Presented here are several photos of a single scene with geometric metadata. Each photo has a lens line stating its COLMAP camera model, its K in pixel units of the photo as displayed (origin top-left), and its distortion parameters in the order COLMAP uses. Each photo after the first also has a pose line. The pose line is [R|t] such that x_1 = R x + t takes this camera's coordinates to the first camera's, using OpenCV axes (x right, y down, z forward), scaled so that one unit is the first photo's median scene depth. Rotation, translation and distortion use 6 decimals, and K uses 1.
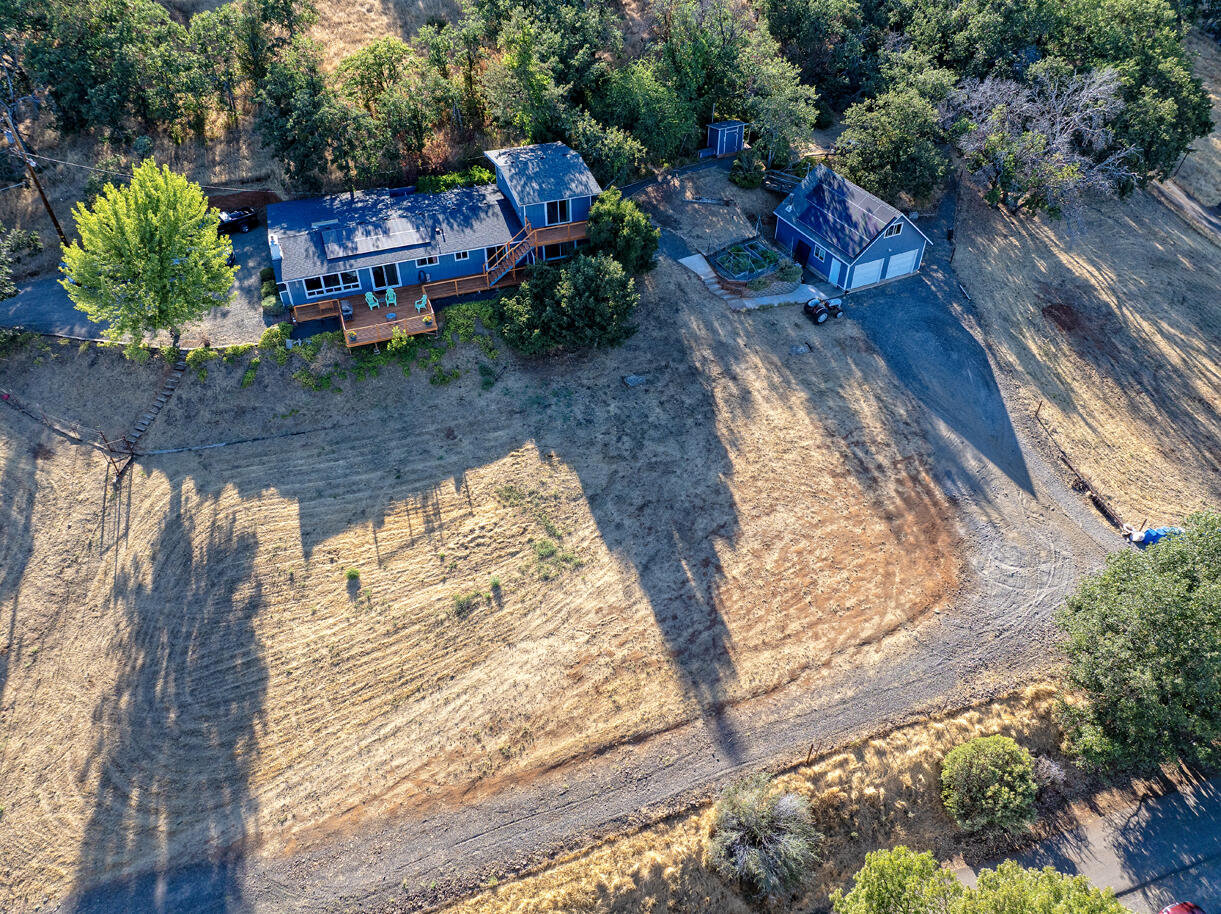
lens RADIAL K [[865.4, 0, 610.5], [0, 865.4, 457.0], [0, 0, 1]] dist [-0.065575, 0.040849]
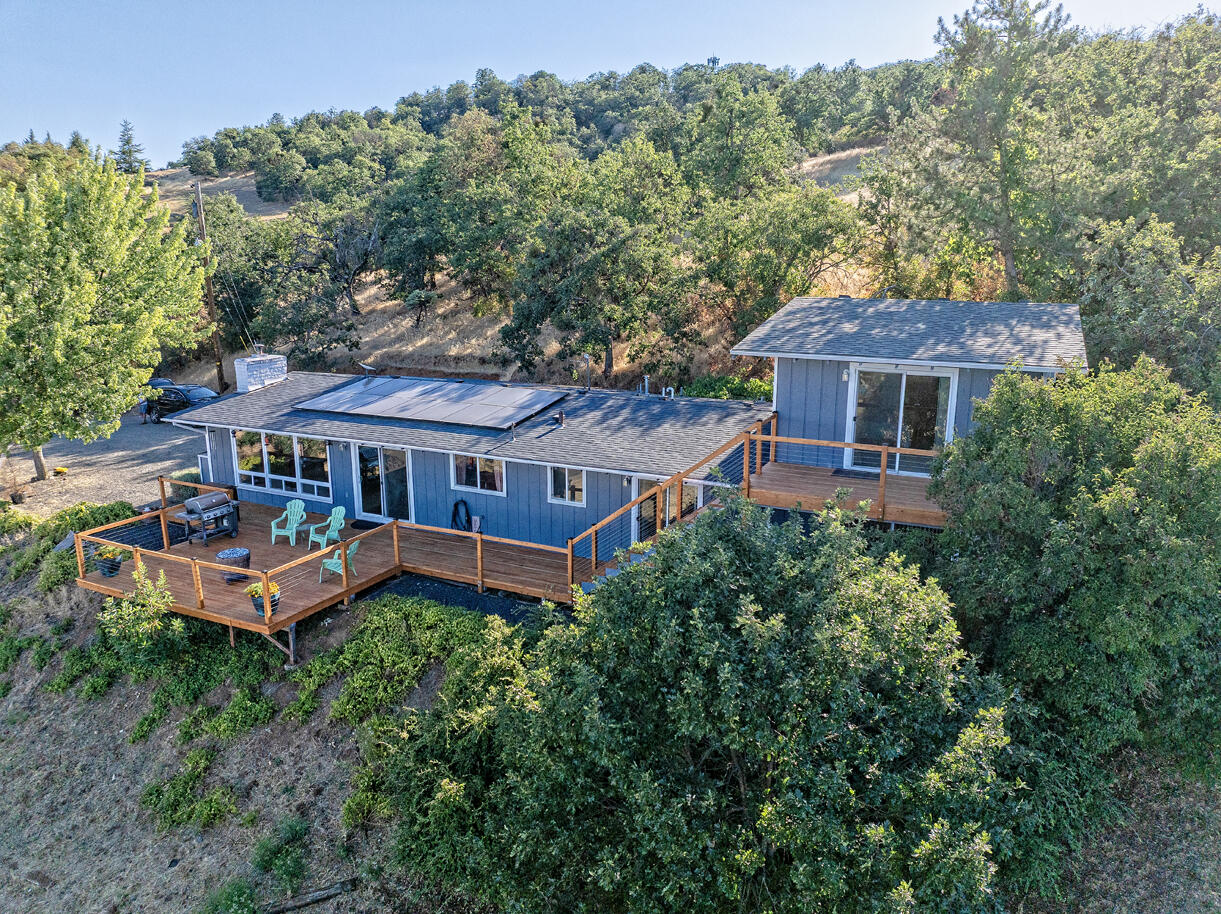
lens RADIAL K [[865.4, 0, 610.5], [0, 865.4, 457.0], [0, 0, 1]] dist [-0.065575, 0.040849]
pose [[0.699395, 0.161742, -0.696195, 0.062528], [-0.481255, 0.826728, -0.291400, -0.152950], [0.528432, 0.538850, 0.656048, 0.763792]]
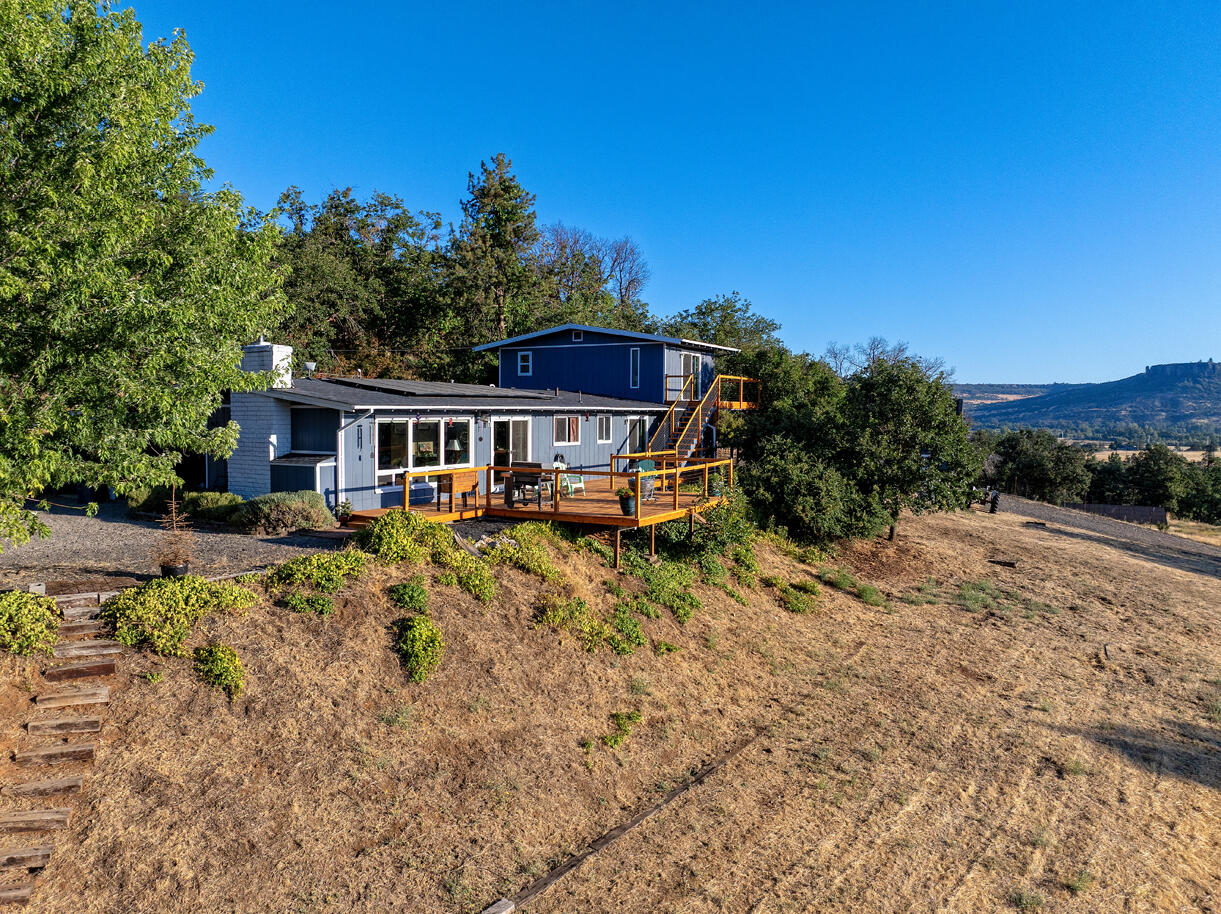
lens RADIAL K [[860.2, 0, 610.5], [0, 860.2, 457.0], [0, 0, 1]] dist [-0.046470, 0.014770]
pose [[0.758883, -0.029379, 0.650564, -0.473949], [0.432806, 0.769191, -0.470132, 0.006842], [-0.486596, 0.638344, 0.596441, 0.694023]]
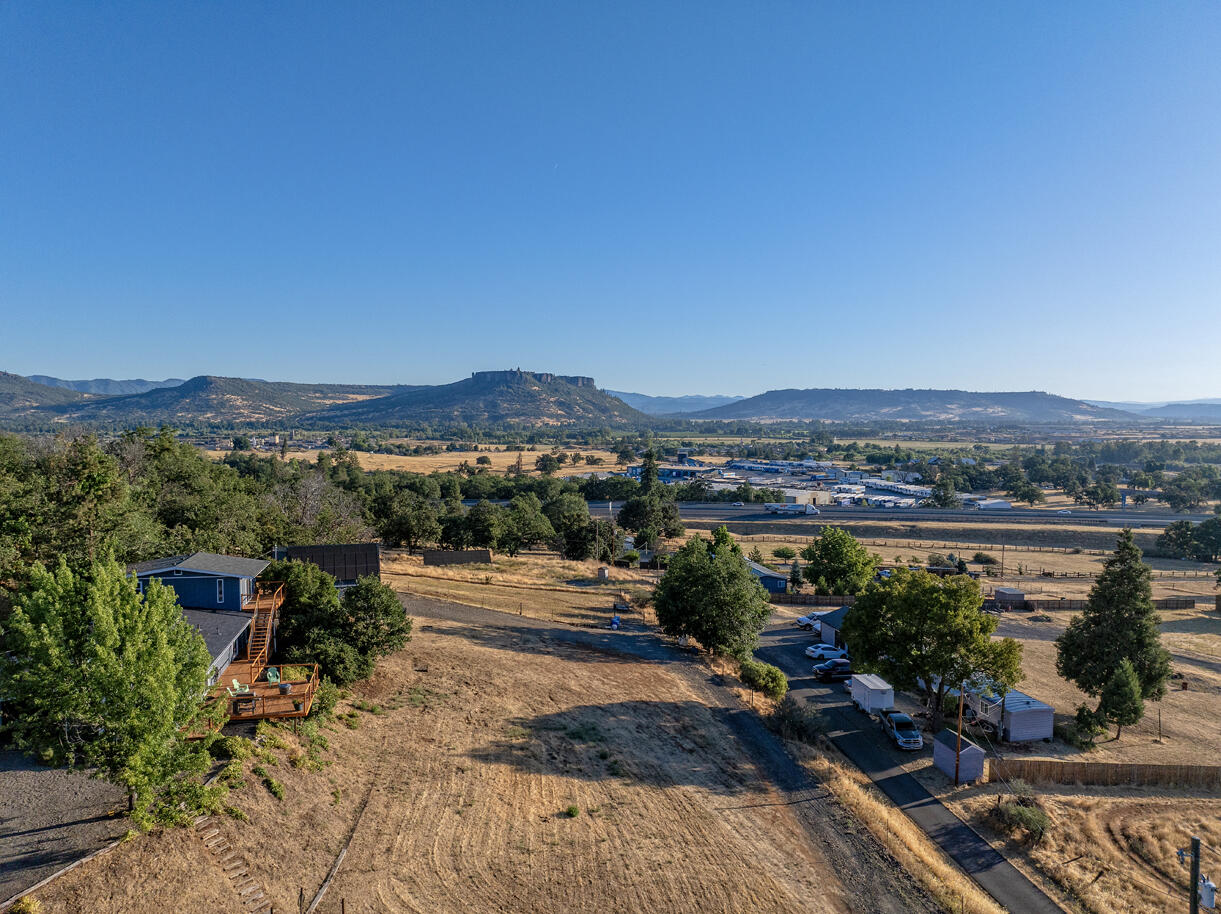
lens RADIAL K [[858.7, 0, 610.5], [0, 858.7, 457.0], [0, 0, 1]] dist [-0.040691, 0.004608]
pose [[0.138422, -0.049088, 0.989156, -0.955814], [0.659916, 0.749312, -0.055163, -0.065299], [-0.738478, 0.660396, 0.136115, 0.440057]]
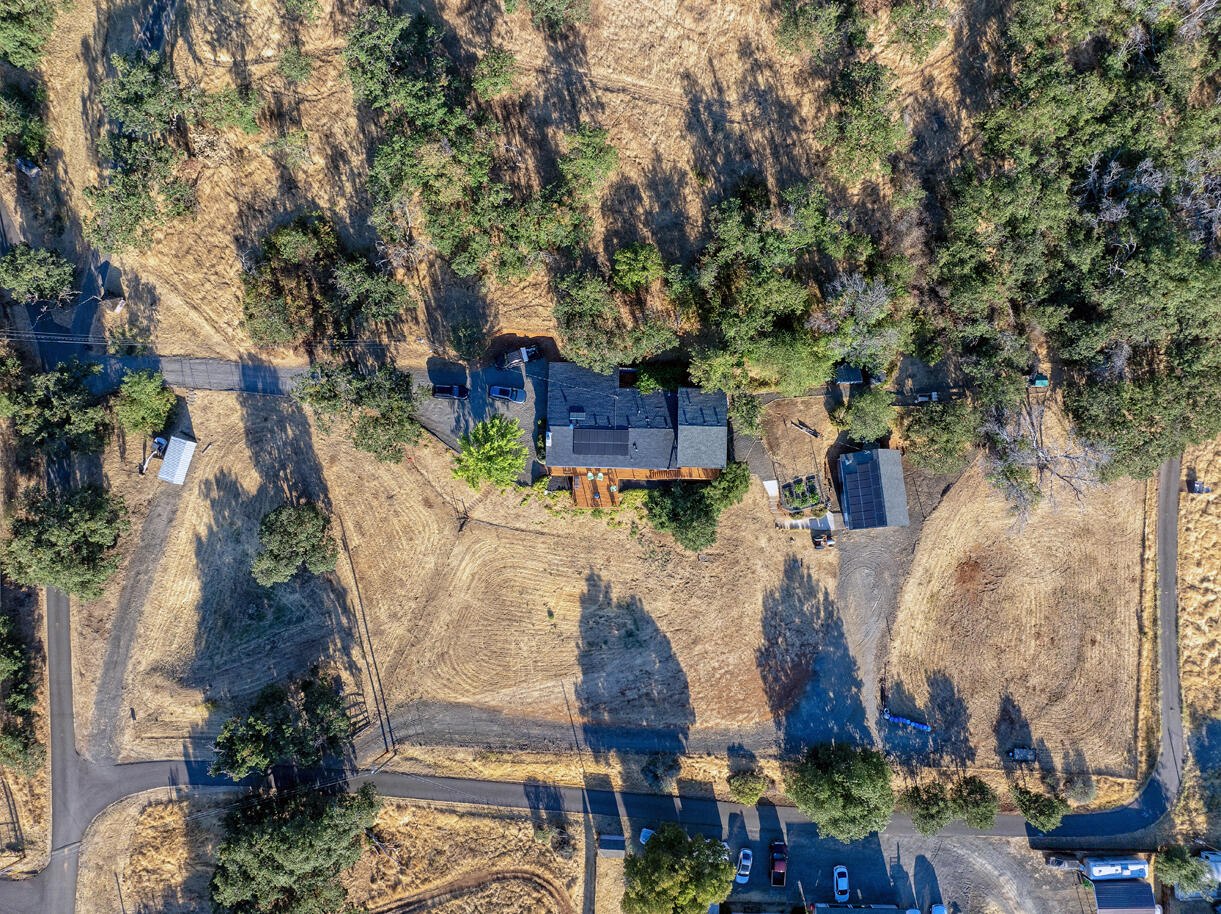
lens RADIAL K [[874.0, 0, 610.5], [0, 874.0, 457.0], [0, 0, 1]] dist [-0.040922, -0.005998]
pose [[0.931959, 0.359126, -0.049809, -0.143609], [-0.243869, 0.722575, 0.646849, -1.379690], [0.268291, -0.590689, 0.760990, -0.409556]]
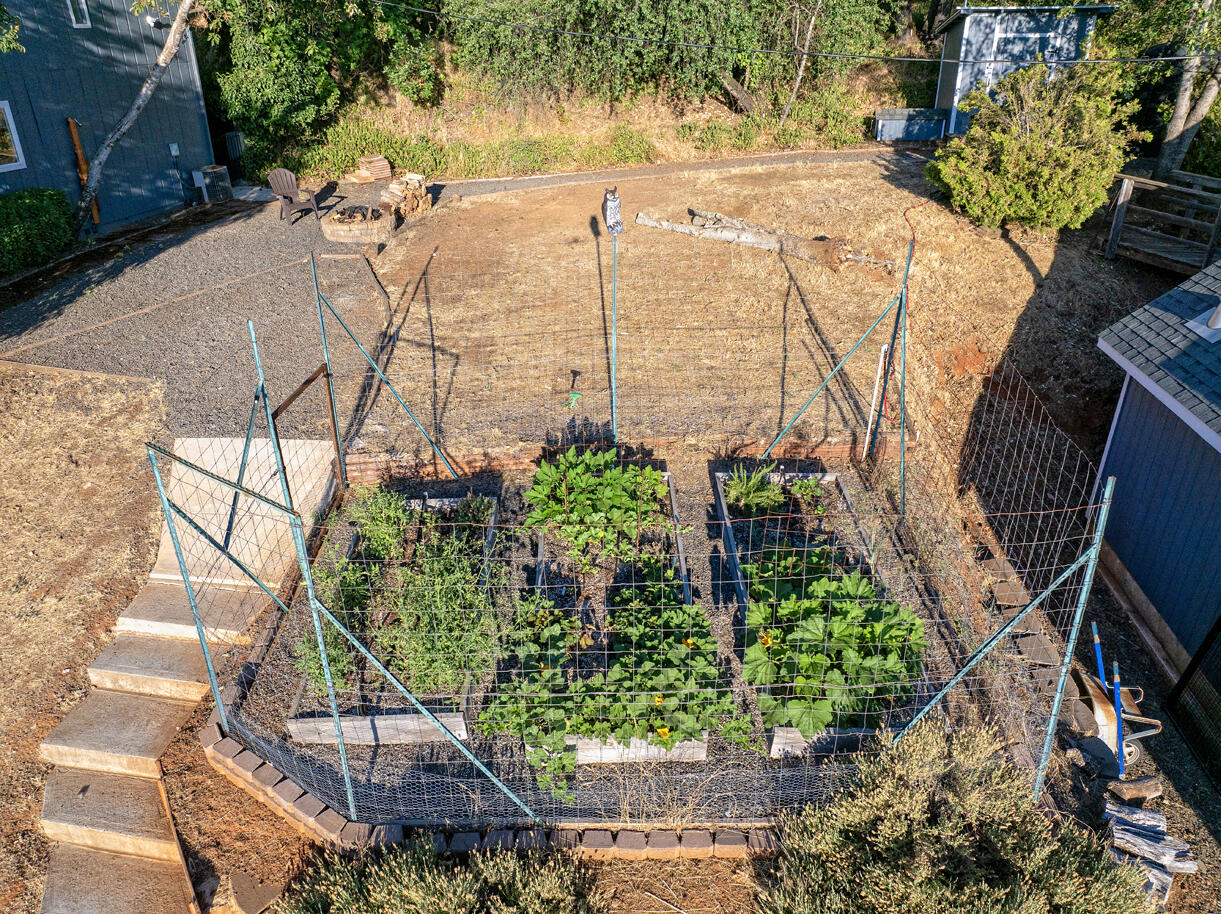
lens RADIAL K [[855.7, 0, 610.5], [0, 855.7, 457.0], [0, 0, 1]] dist [-0.042431, 0.002872]
pose [[0.849224, 0.241943, -0.469342, 0.213748], [-0.354457, 0.920023, -0.167084, -0.237287], [0.391381, 0.308254, 0.867064, 0.939834]]
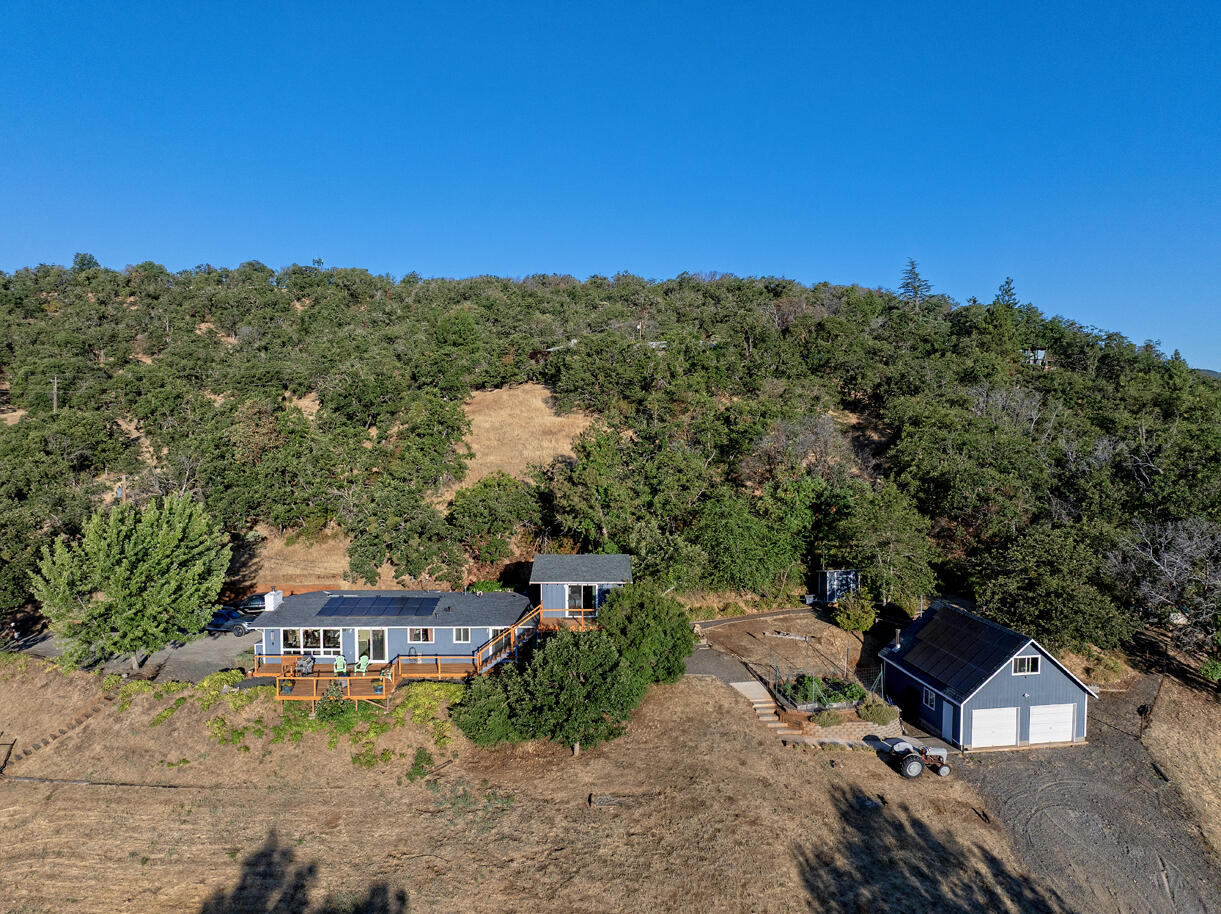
lens RADIAL K [[856.4, 0, 610.5], [0, 856.4, 457.0], [0, 0, 1]] dist [-0.042357, 0.001683]
pose [[0.947533, 0.014468, -0.319331, 0.227197], [-0.214743, 0.768793, -0.602364, 0.102872], [0.236784, 0.639334, 0.731564, 0.292653]]
